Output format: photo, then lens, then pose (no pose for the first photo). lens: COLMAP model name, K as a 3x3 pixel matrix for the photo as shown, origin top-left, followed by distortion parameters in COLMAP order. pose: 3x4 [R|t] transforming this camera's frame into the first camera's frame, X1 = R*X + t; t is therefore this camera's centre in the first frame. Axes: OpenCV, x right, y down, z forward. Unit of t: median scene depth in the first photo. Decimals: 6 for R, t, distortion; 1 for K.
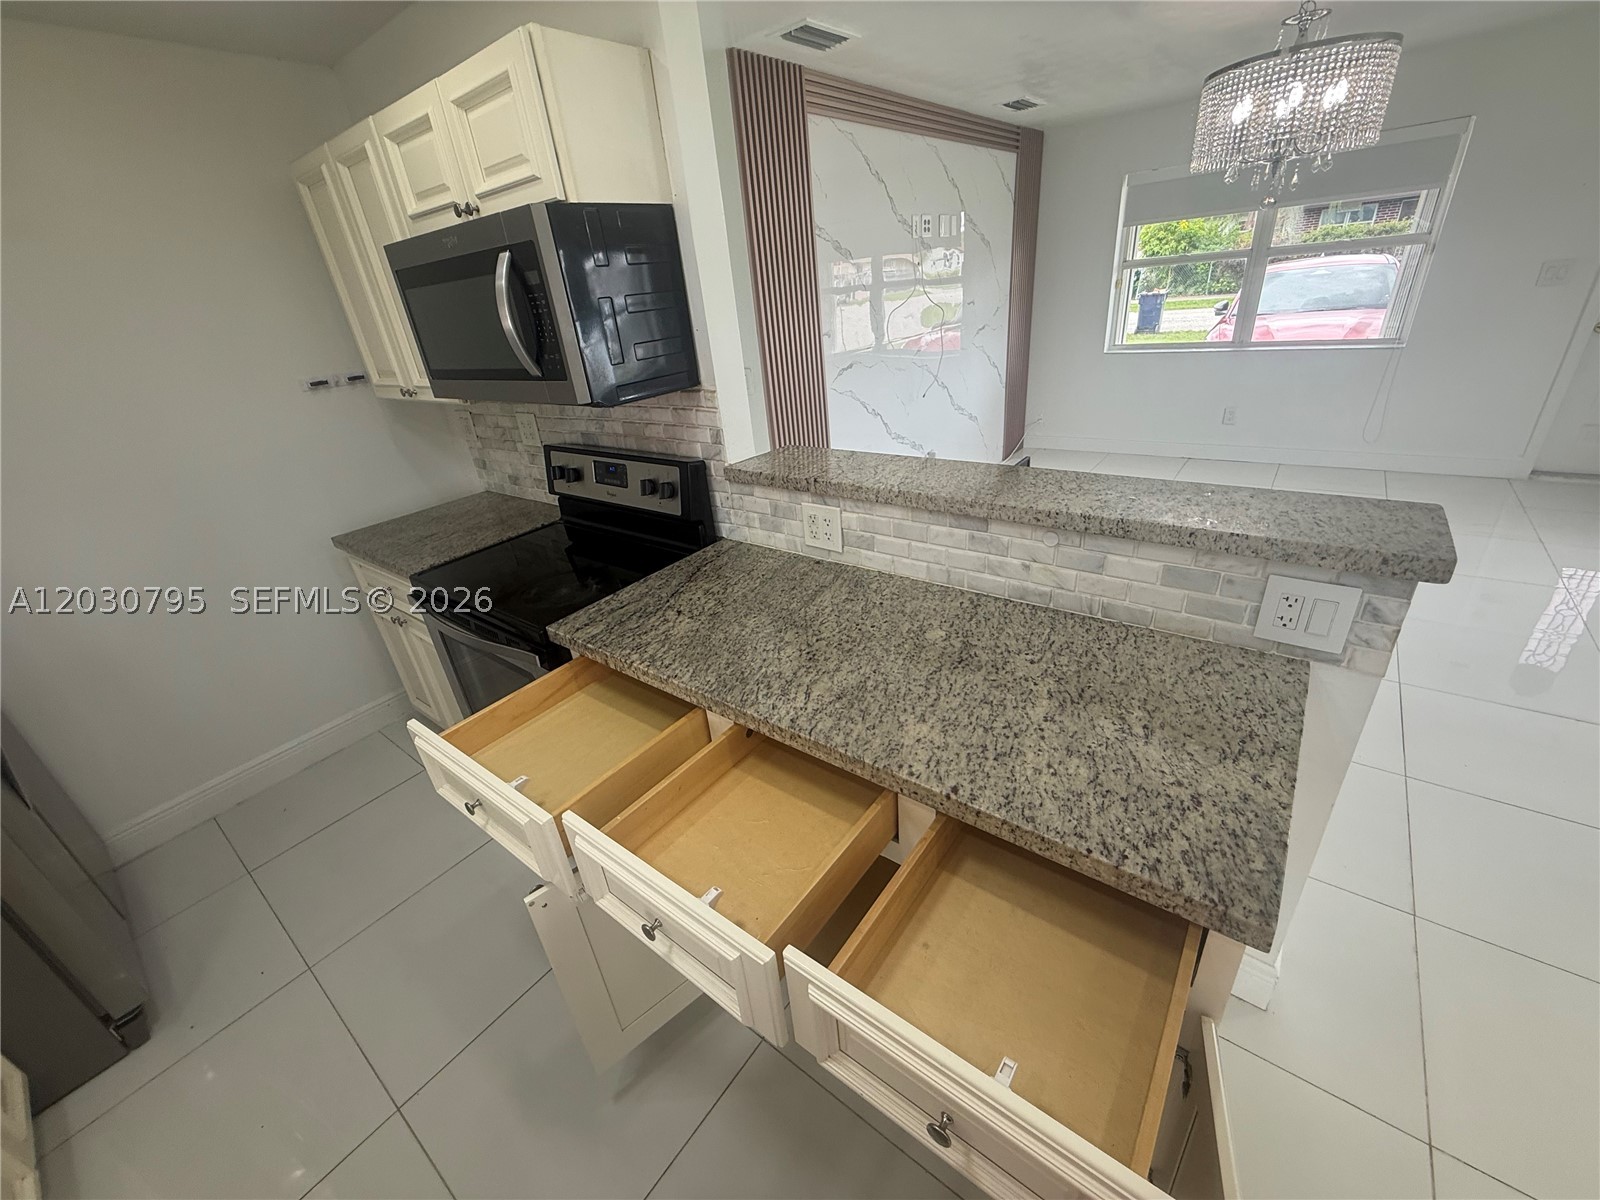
lens RADIAL K [[638.5, 0, 798.2], [0, 638.5, 597.9], [0, 0, 1]] dist [0.000594, -0.000059]
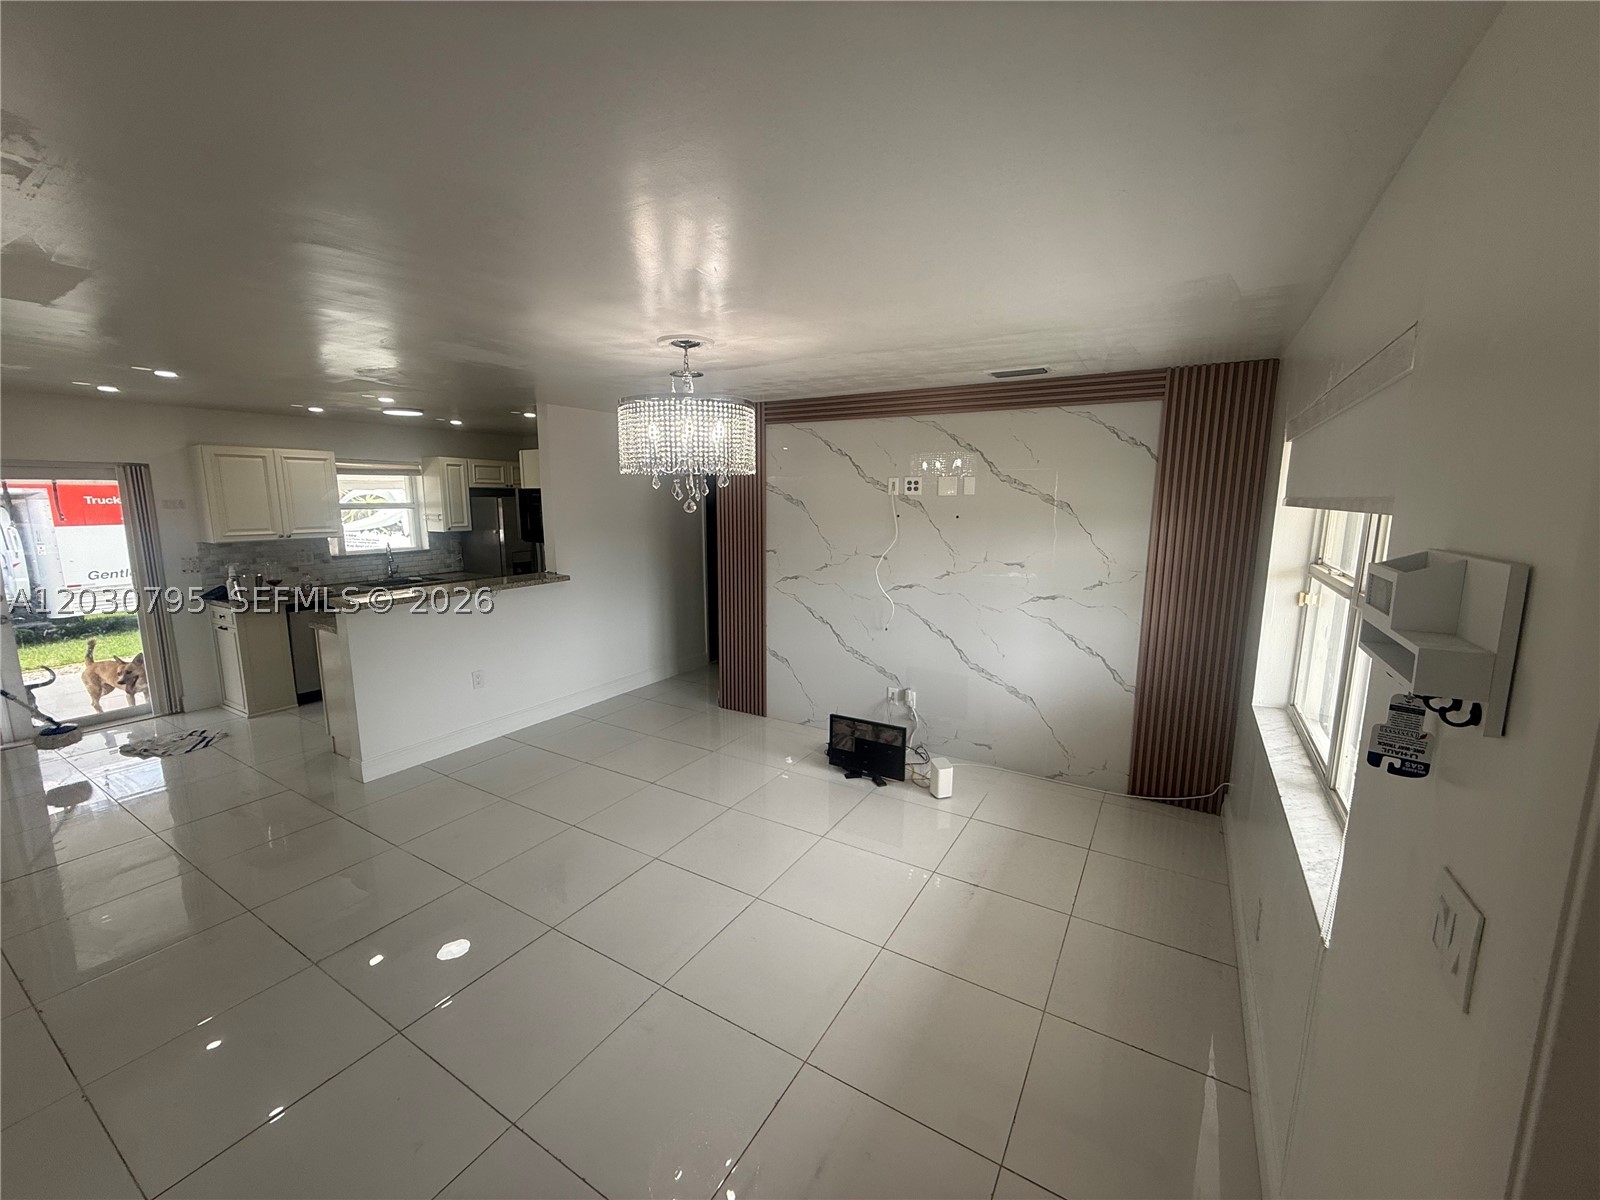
lens RADIAL K [[638.5, 0, 797.8], [0, 638.5, 598.6], [0, 0, 1]] dist [0.000594, -0.000059]
pose [[0.107970, 0.255014, -0.960890, 2.840477], [-0.455919, 0.871611, 0.180091, -1.163511], [0.883448, 0.418644, 0.210374, 1.515271]]
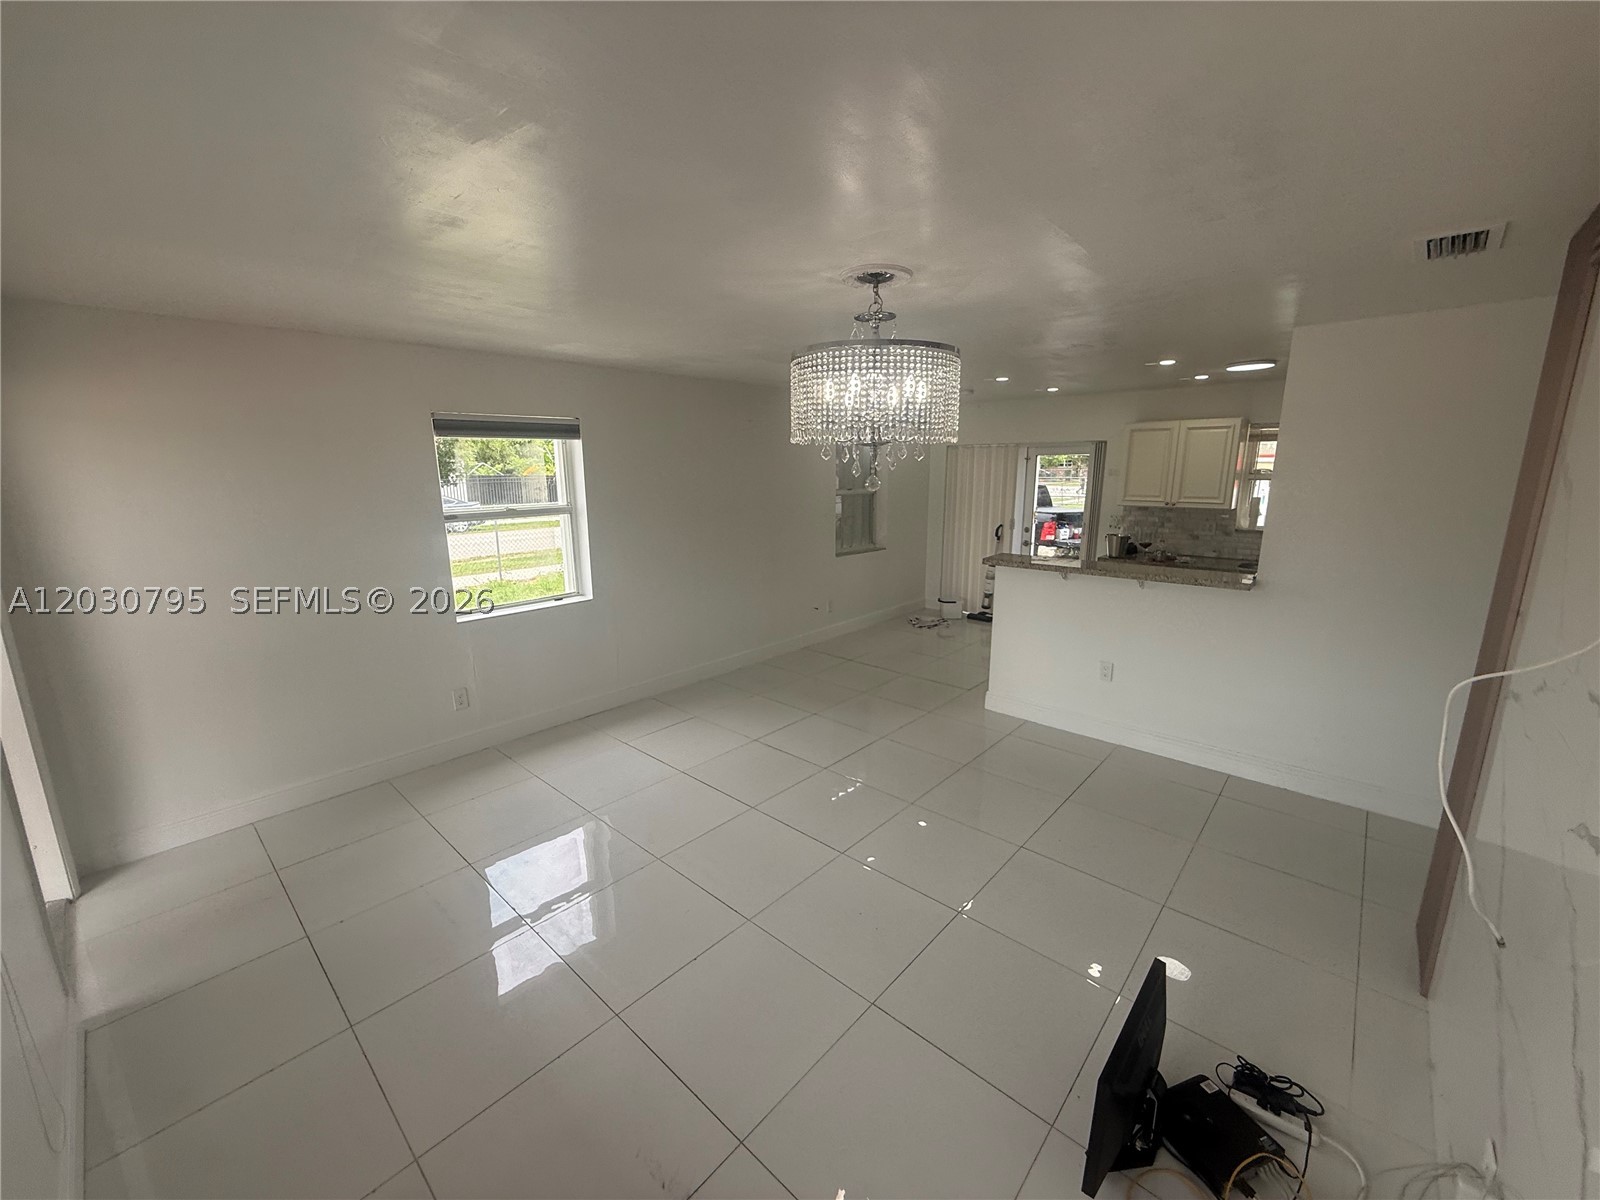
lens RADIAL K [[638.5, 0, 792.4], [0, 638.5, 595.0], [0, 0, 1]] dist [0.000594, -0.000059]
pose [[-0.992944, 0.088213, 0.079246, 1.255068], [0.118301, 0.782844, 0.610869, -1.606233], [-0.008151, 0.615934, -0.787756, 2.727919]]
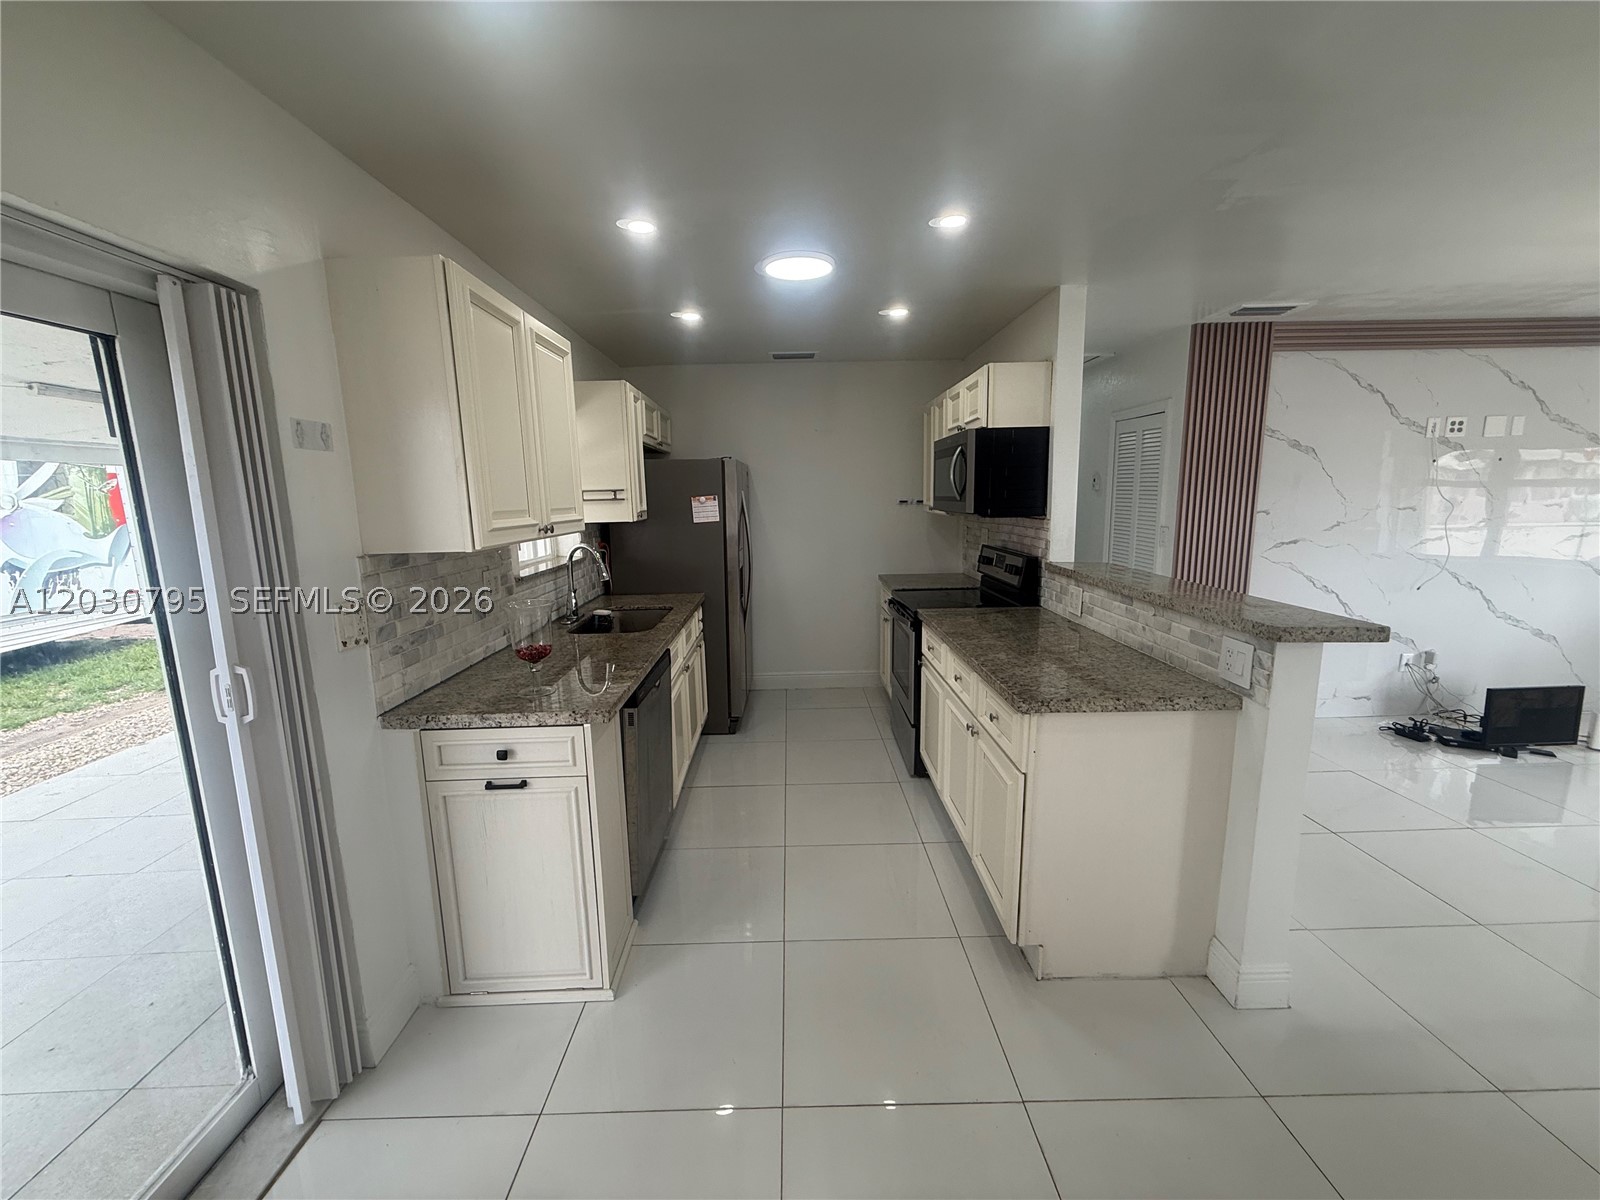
lens RADIAL K [[638.5, 0, 795.1], [0, 638.5, 597.9], [0, 0, 1]] dist [0.000594, -0.000059]
pose [[0.618816, 0.207423, -0.757656, 0.830833], [-0.384743, 0.920931, -0.062116, 0.263272], [0.684865, 0.329941, 0.649691, -0.575399]]
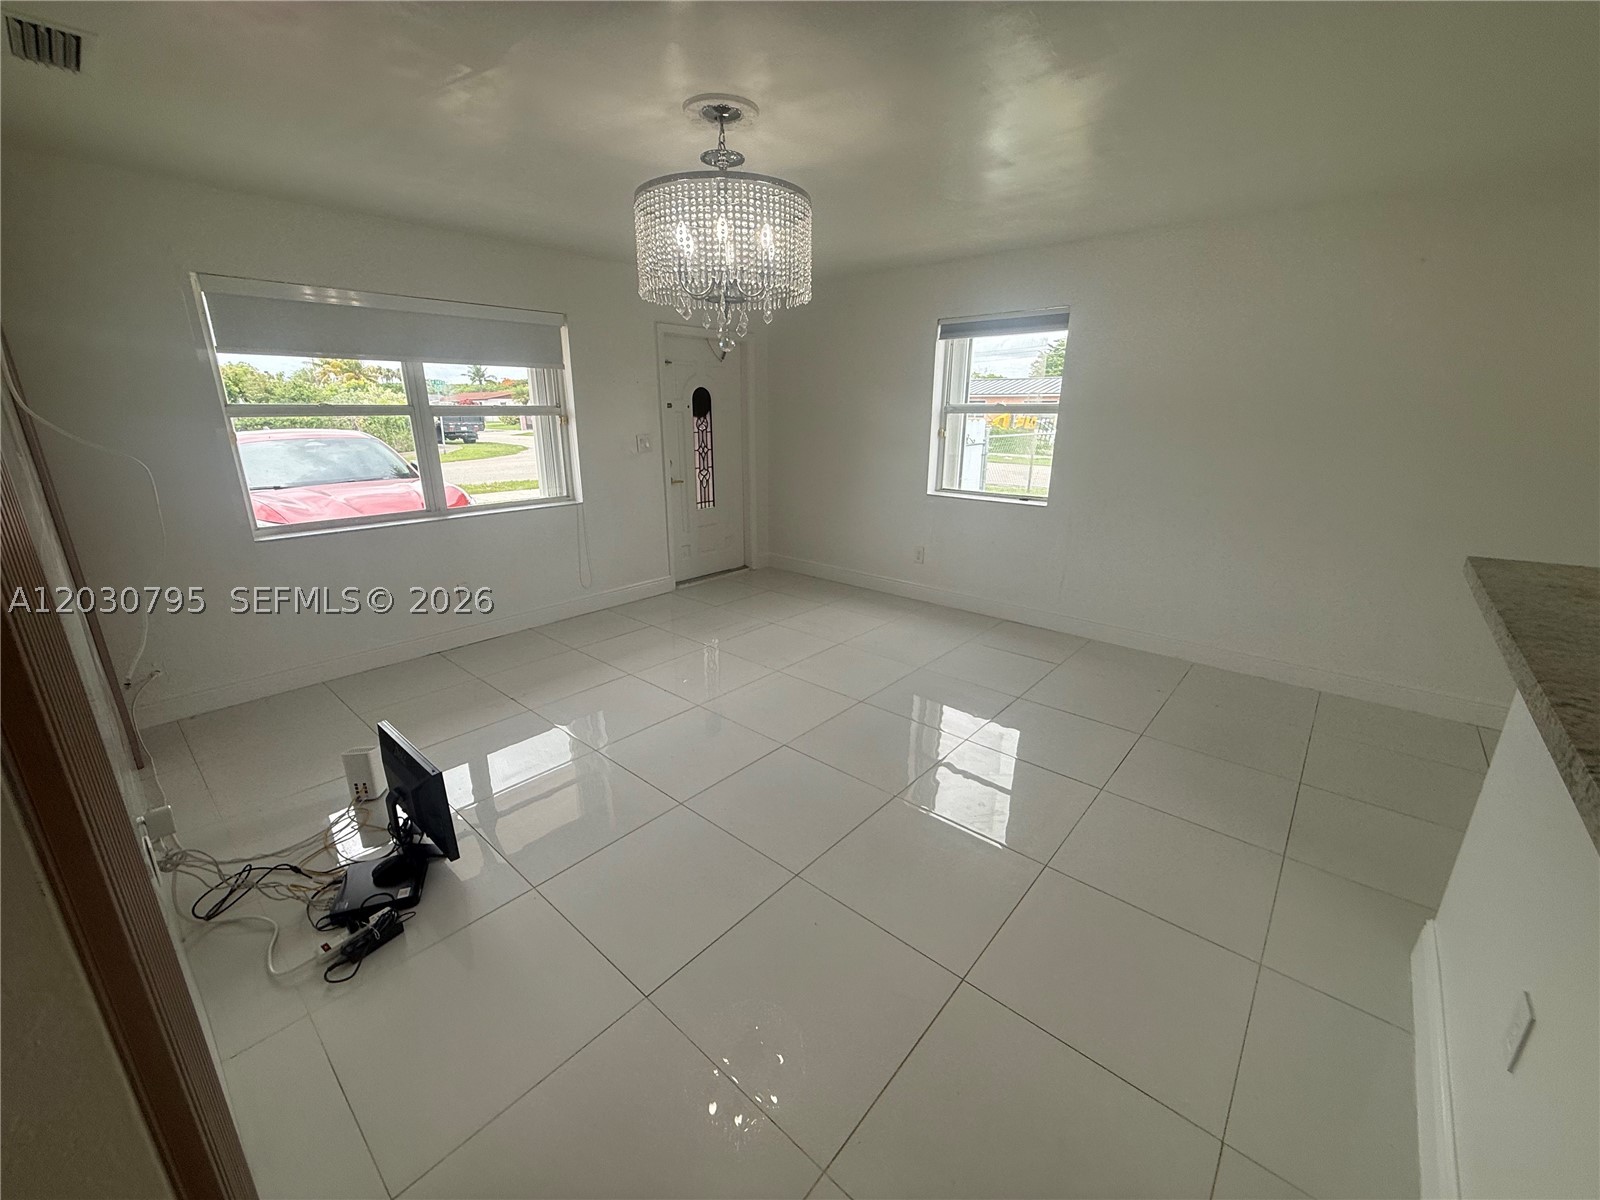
lens RADIAL K [[638.5, 0, 793.6], [0, 638.5, 601.1], [0, 0, 1]] dist [0.000594, -0.000059]
pose [[0.061282, -0.196601, 0.978567, -0.300833], [0.438135, 0.886203, 0.150607, -0.592221], [-0.896818, 0.419514, 0.140446, 1.414093]]
